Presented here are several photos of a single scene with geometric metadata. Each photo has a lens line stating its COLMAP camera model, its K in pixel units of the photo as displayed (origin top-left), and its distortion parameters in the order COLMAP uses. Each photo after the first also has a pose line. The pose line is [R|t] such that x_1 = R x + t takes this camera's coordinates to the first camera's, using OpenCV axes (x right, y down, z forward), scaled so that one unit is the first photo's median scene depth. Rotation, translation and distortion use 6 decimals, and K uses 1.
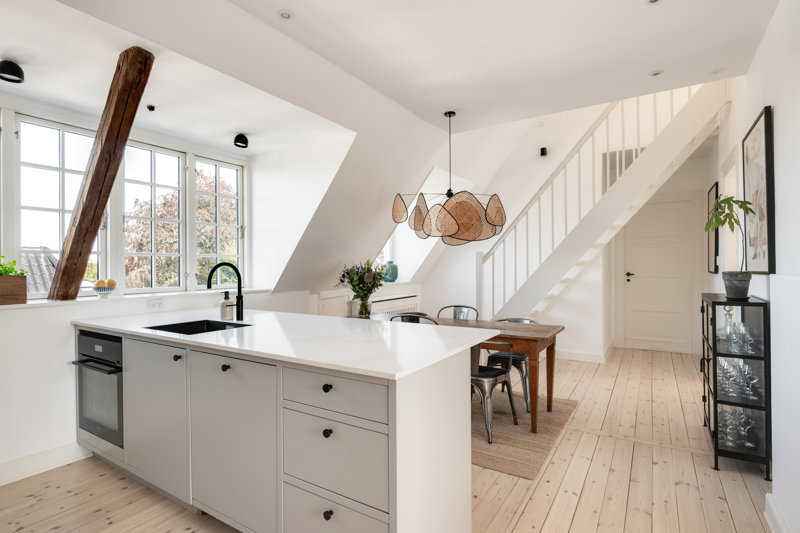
lens RADIAL K [[403.9, 0, 400.0], [0, 403.9, 266.5], [0, 0, 1]] dist [-0.002631, 0.000104]
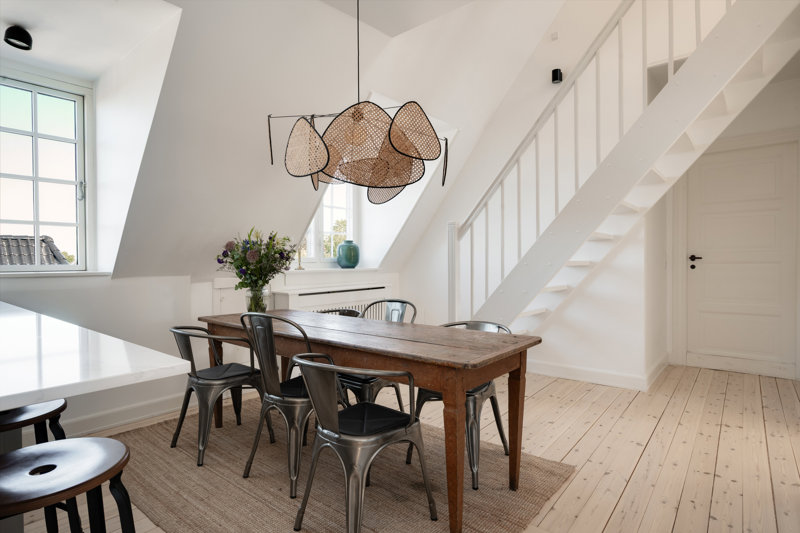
lens RADIAL K [[428.1, 0, 400.0], [0, 428.1, 266.5], [0, 0, 1]] dist [-0.004778, -0.000485]
pose [[0.992738, 0.001242, -0.120294, 0.275716], [0.000260, 0.999922, 0.012467, 0.041682], [0.120300, -0.012408, 0.992660, 0.383801]]
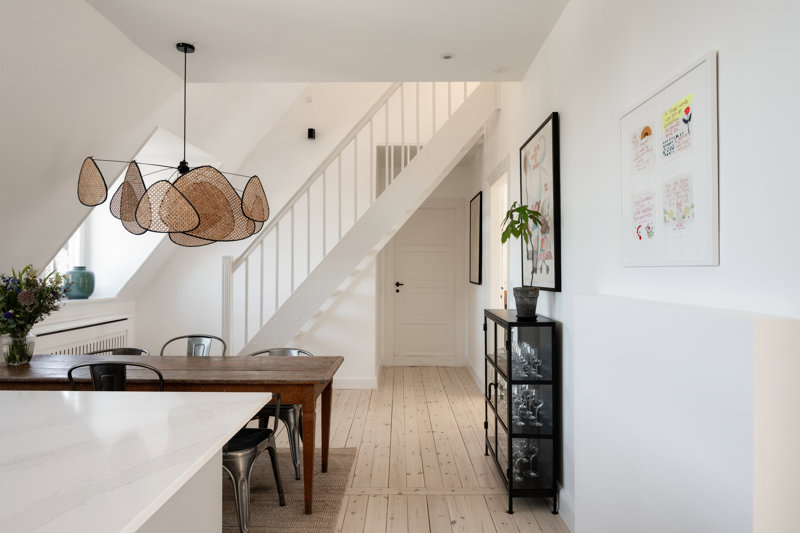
lens RADIAL K [[468.1, 0, 400.0], [0, 468.1, 266.5], [0, 0, 1]] dist [0.000535, -0.001119]
pose [[0.848059, 0.013305, 0.529734, 0.020895], [-0.008375, 0.999896, -0.011706, -0.014538], [-0.529835, 0.005491, 0.848083, 0.175703]]
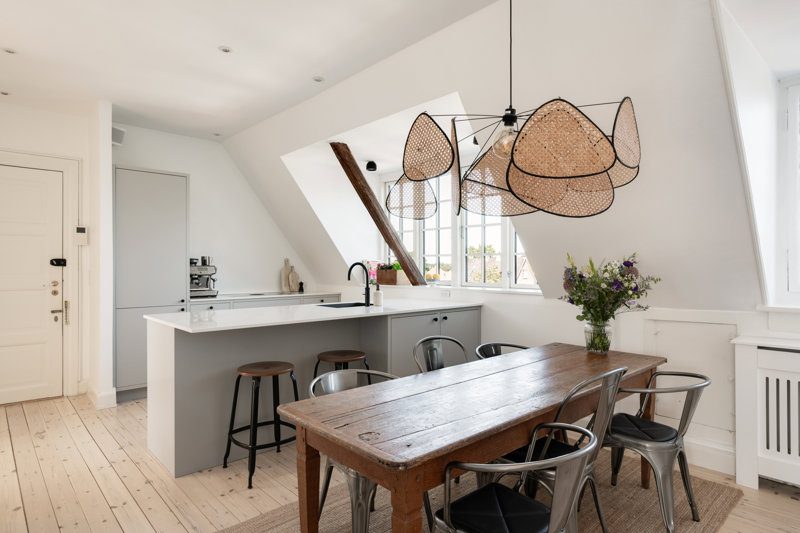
lens RADIAL K [[468.1, 0, 400.0], [0, 468.1, 266.5], [0, 0, 1]] dist [0.000535, -0.001119]
pose [[-0.274844, 0.006126, -0.961469, 0.734407], [0.000722, 0.999981, 0.006165, -0.003786], [0.961488, 0.001000, -0.274843, 1.082210]]
